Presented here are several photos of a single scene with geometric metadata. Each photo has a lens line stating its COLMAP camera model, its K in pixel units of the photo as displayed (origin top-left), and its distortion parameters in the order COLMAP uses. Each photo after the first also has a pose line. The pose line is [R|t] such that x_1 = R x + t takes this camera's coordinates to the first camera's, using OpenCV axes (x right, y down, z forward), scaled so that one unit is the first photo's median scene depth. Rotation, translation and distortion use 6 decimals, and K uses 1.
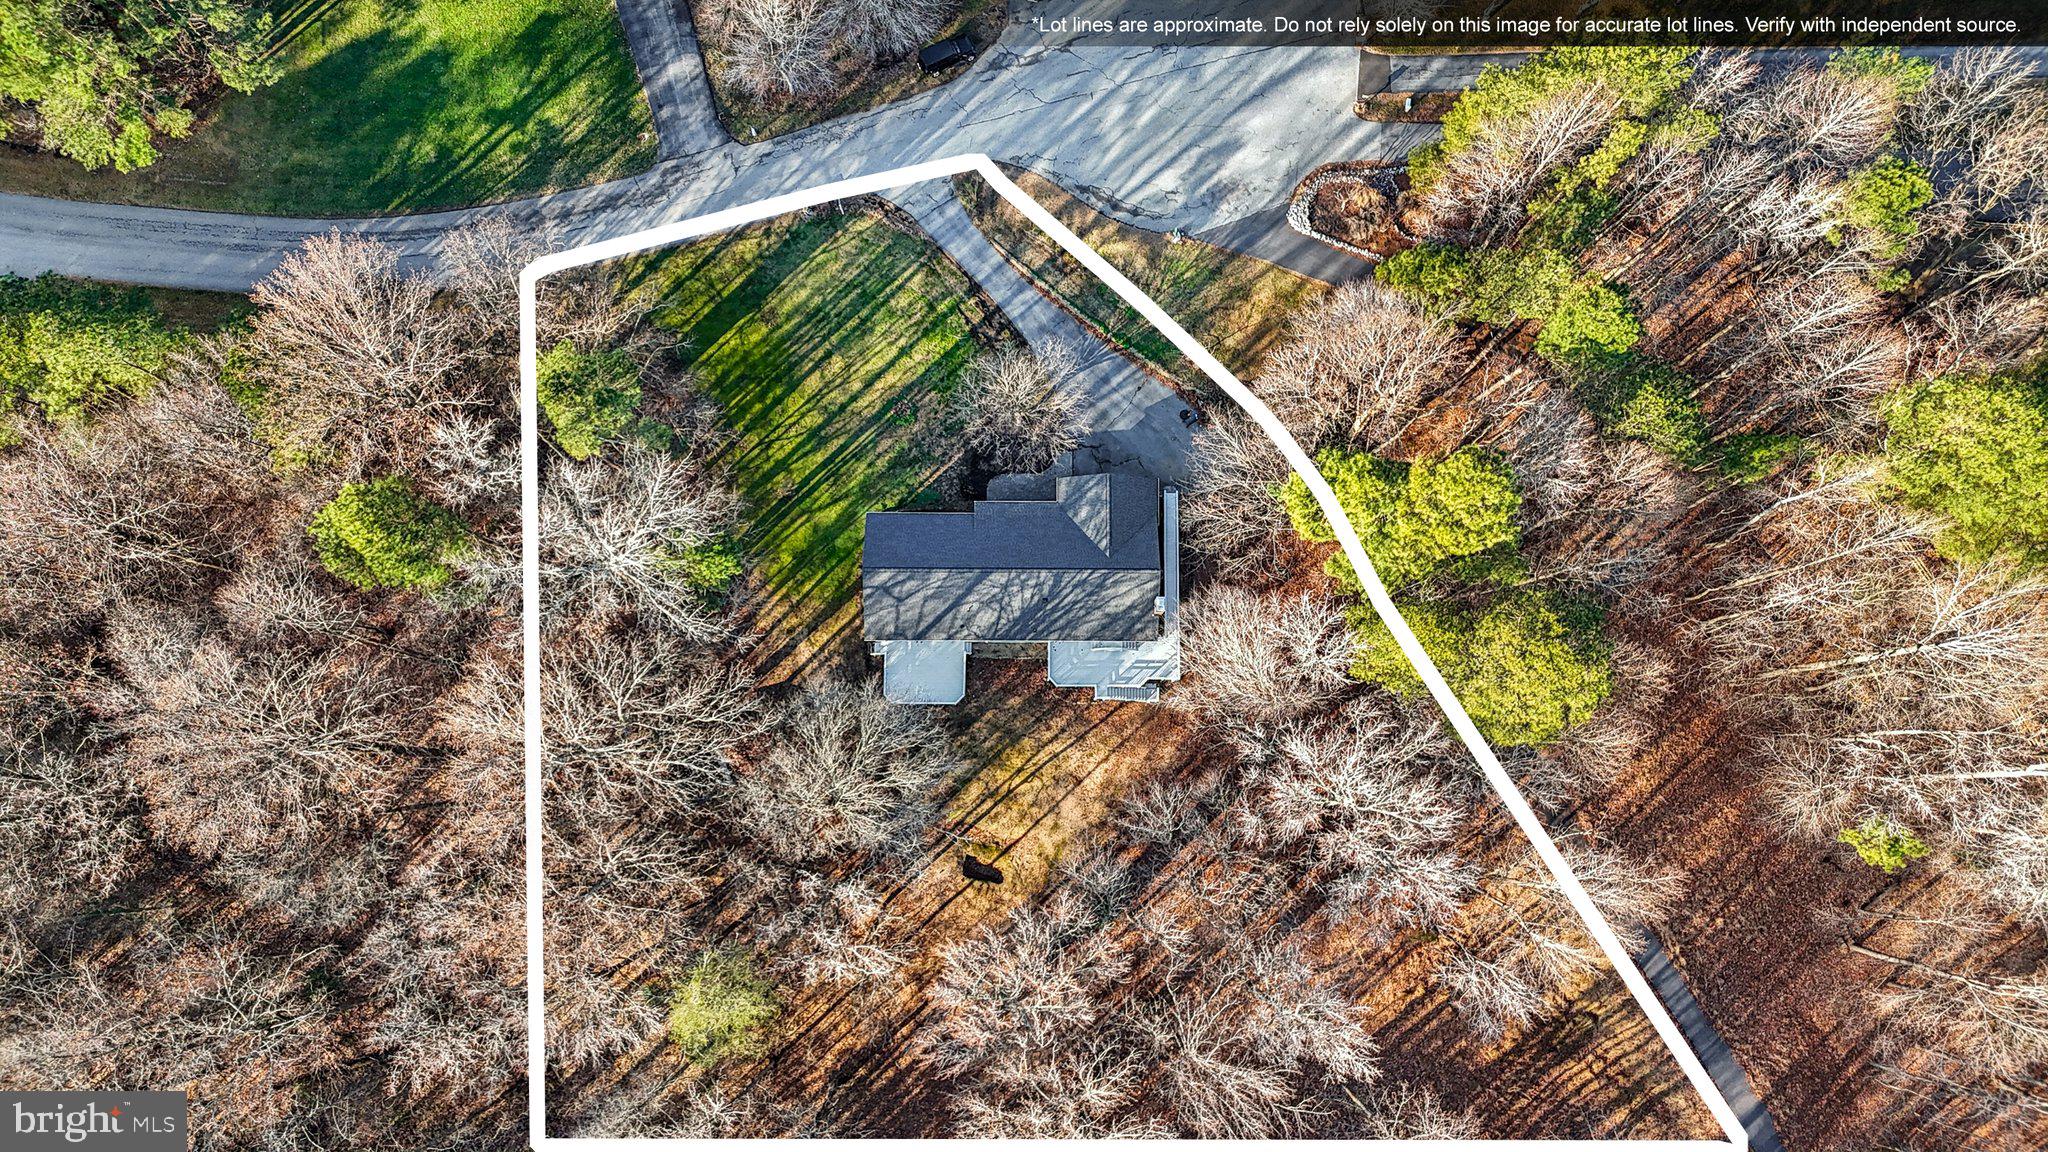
lens RADIAL K [[1490.4, 0, 1032.6], [0, 1490.4, 618.3], [0, 0, 1]] dist [0.052045, -0.059065]
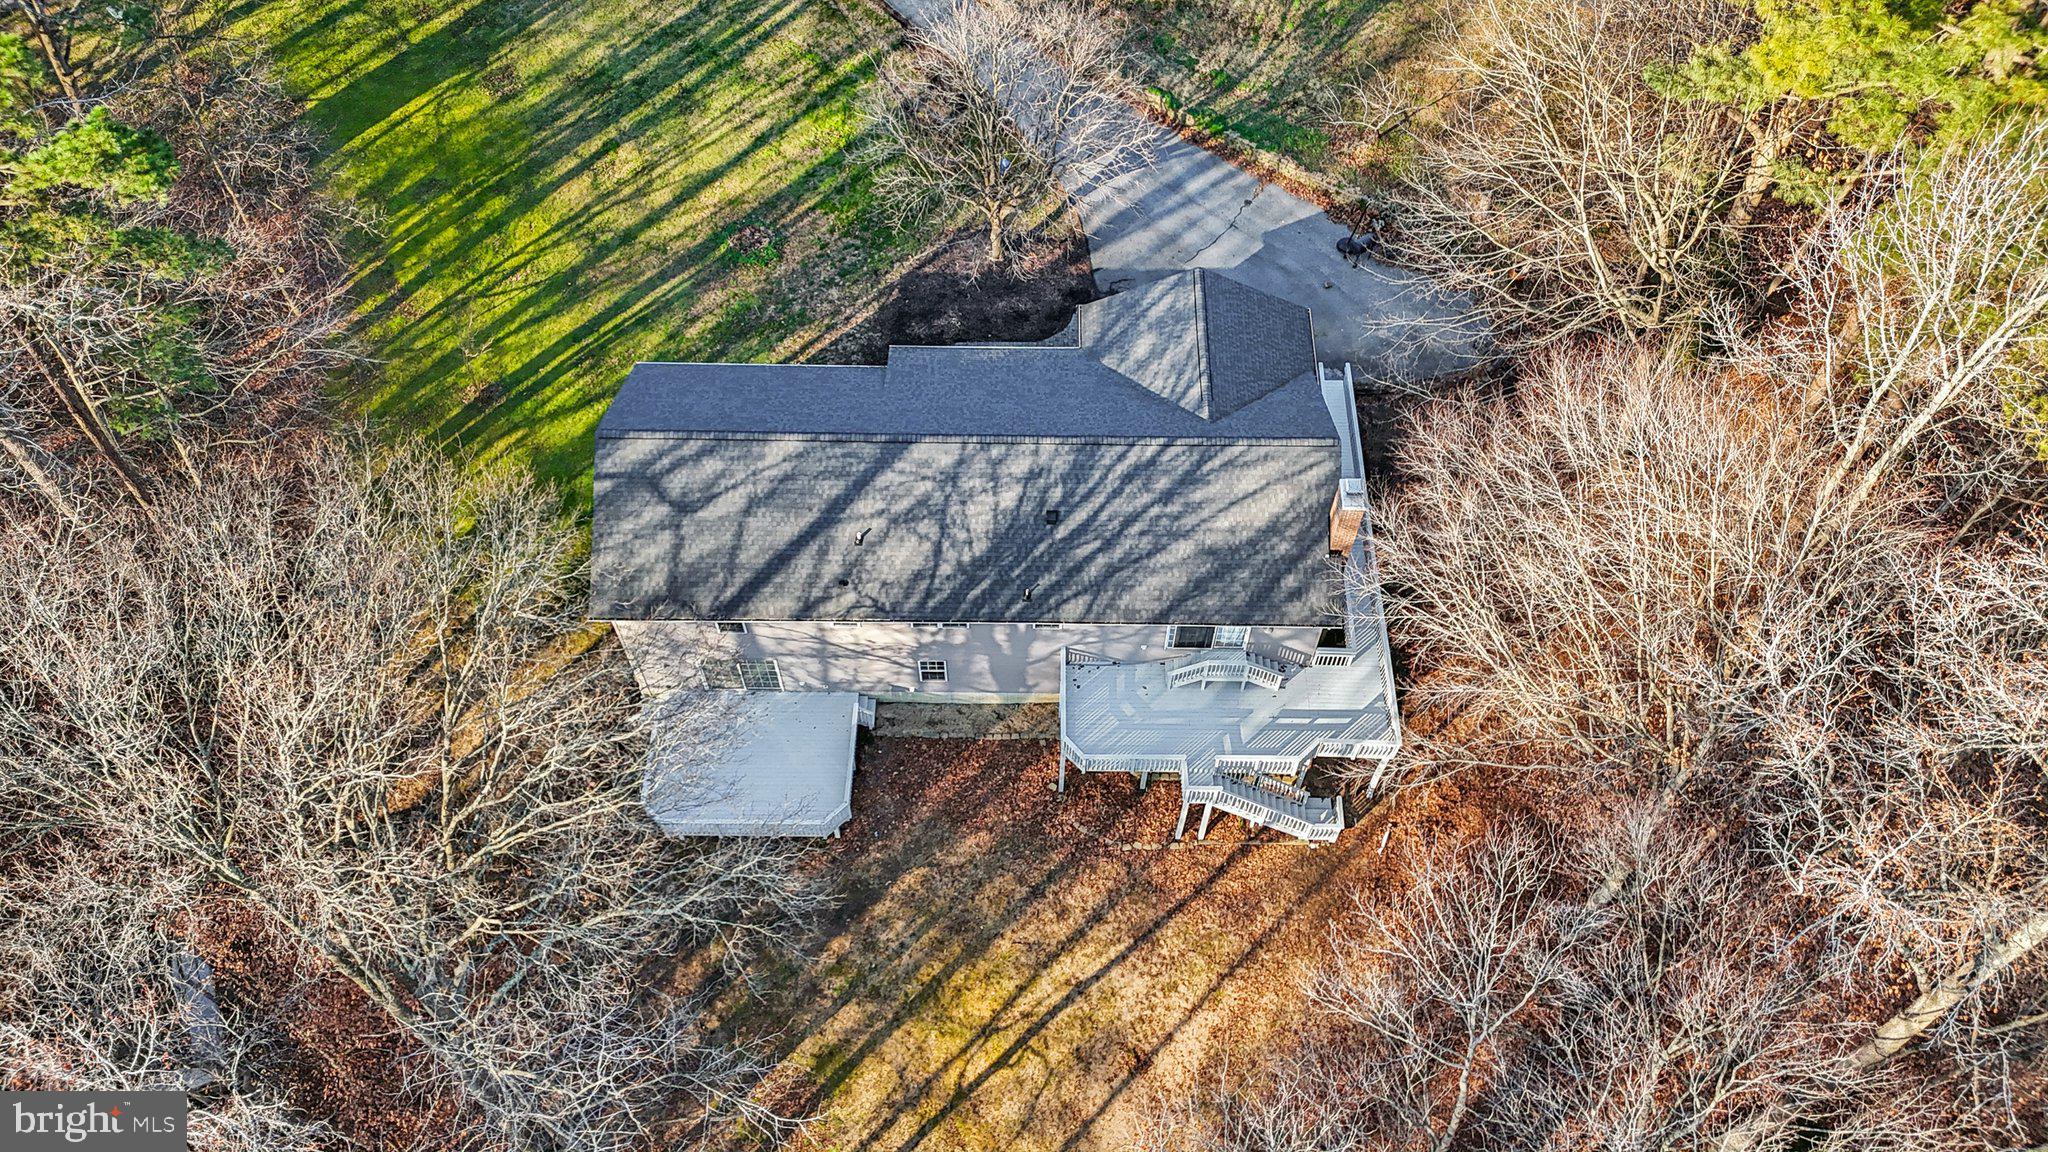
lens RADIAL K [[1490.4, 0, 1035.8], [0, 1490.4, 613.3], [0, 0, 1]] dist [0.052045, -0.059065]
pose [[0.999966, 0.000283, -0.008279, 0.007202], [-0.003737, 0.907344, -0.420373, 0.169808], [0.007392, 0.420389, 0.907314, 0.617541]]
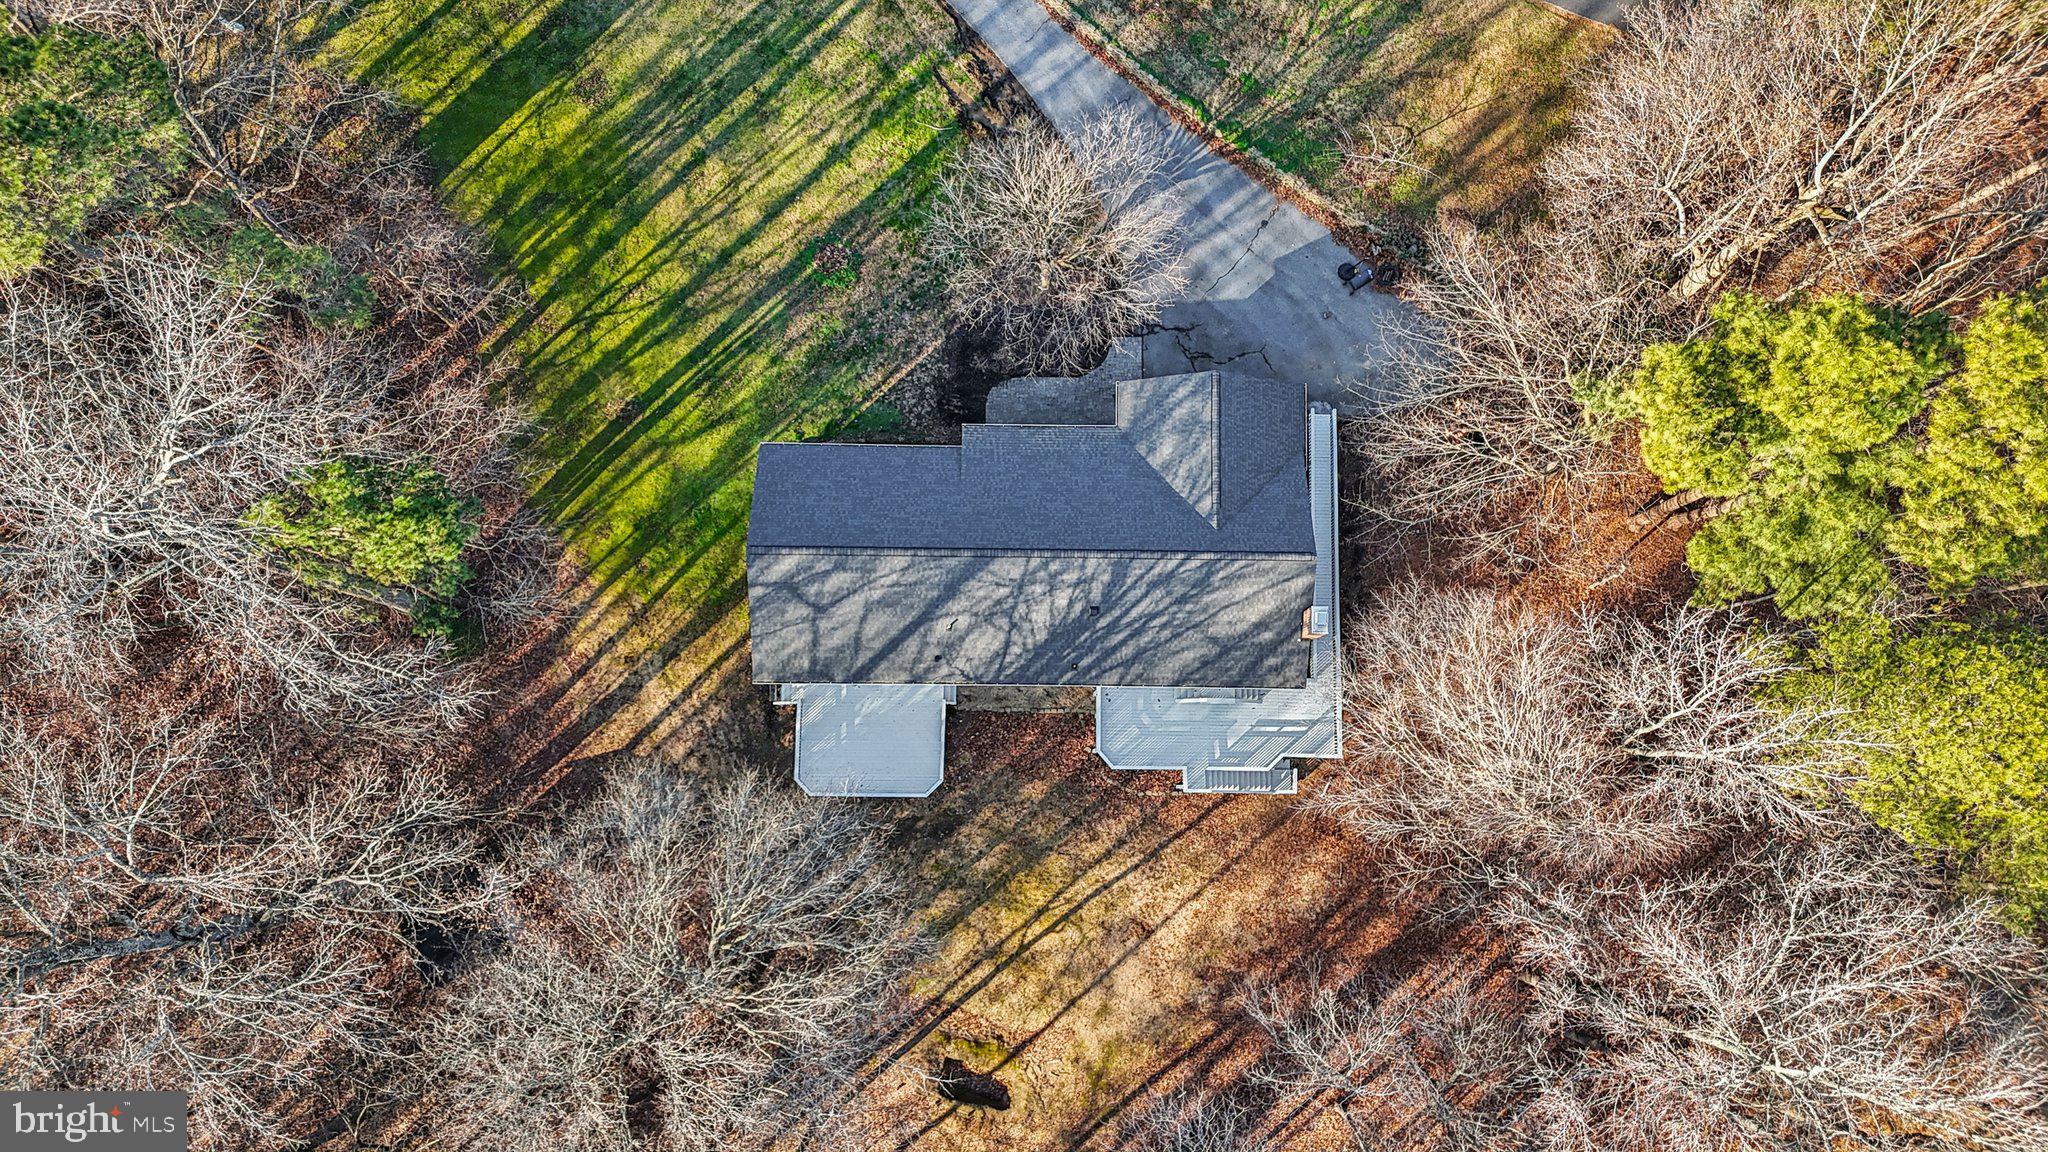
lens RADIAL K [[1490.4, 0, 1024.6], [0, 1490.4, 593.0], [0, 0, 1]] dist [0.052045, -0.059065]
pose [[0.999966, 0.006808, -0.004636, -0.013458], [-0.006823, 0.999972, -0.003040, -0.015891], [0.004615, 0.003071, 0.999985, 0.449372]]
